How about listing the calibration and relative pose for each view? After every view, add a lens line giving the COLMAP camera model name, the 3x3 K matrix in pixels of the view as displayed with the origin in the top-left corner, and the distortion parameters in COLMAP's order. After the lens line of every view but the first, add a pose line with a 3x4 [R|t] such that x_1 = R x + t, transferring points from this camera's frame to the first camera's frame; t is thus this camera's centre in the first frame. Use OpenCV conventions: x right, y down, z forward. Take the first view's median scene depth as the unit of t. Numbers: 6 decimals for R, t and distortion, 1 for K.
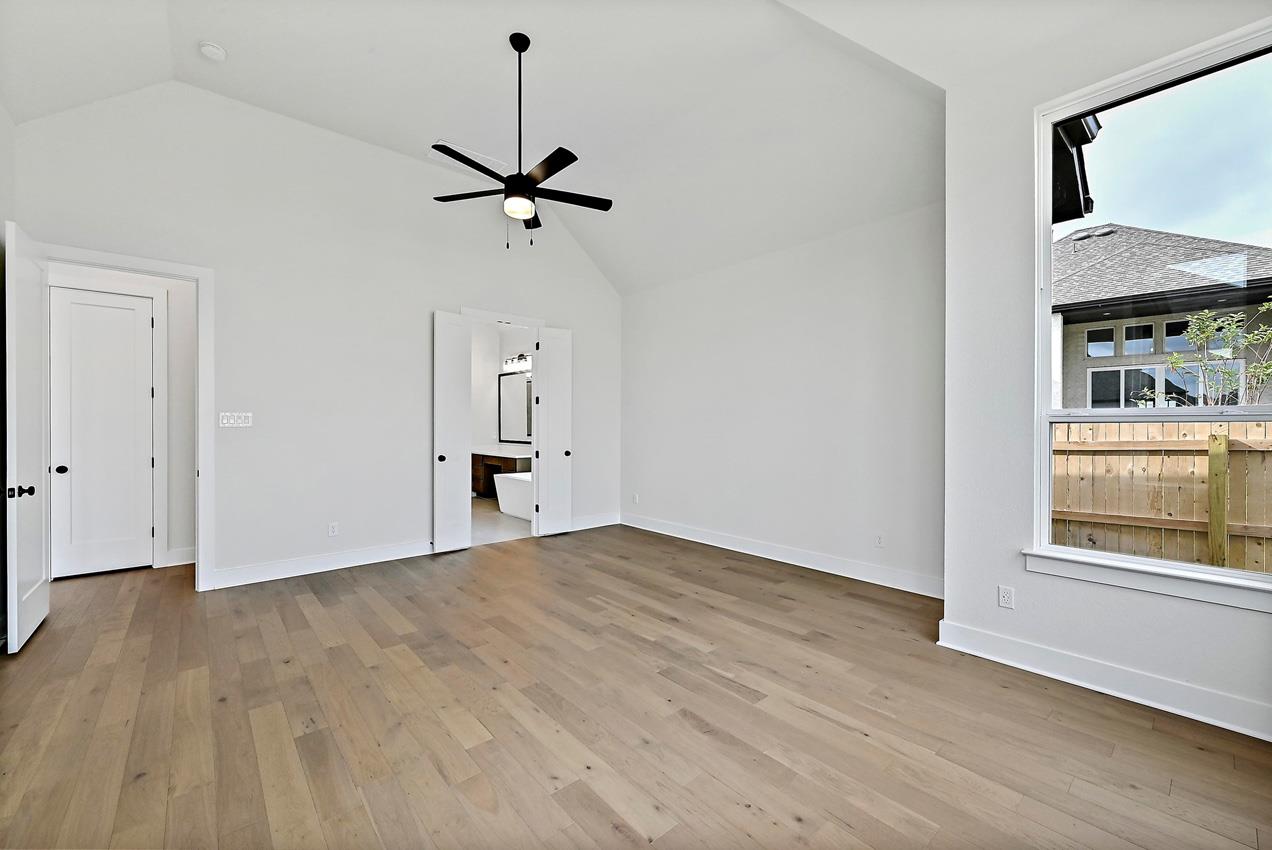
lens RADIAL K [[508.0, 0, 638.9], [0, 508.0, 425.4], [0, 0, 1]] dist [0.000062, 0.000155]
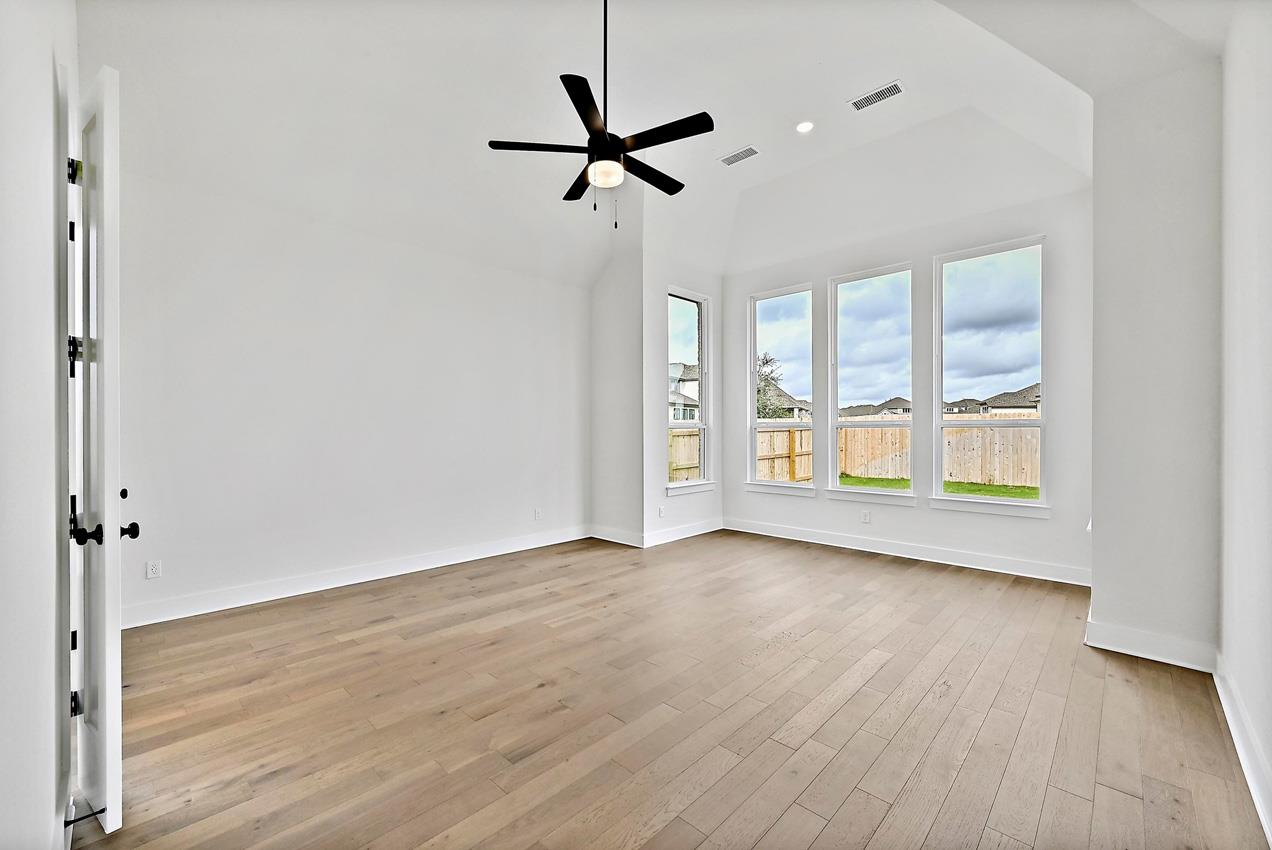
lens RADIAL K [[514.2, 0, 639.2], [0, 514.2, 429.3], [0, 0, 1]] dist [0.000306, -0.000014]
pose [[-0.088164, 0.001162, 0.996105, -0.986985], [0.003041, 0.999995, -0.000898, 0.000644], [-0.996101, 0.002950, -0.088167, 0.917774]]
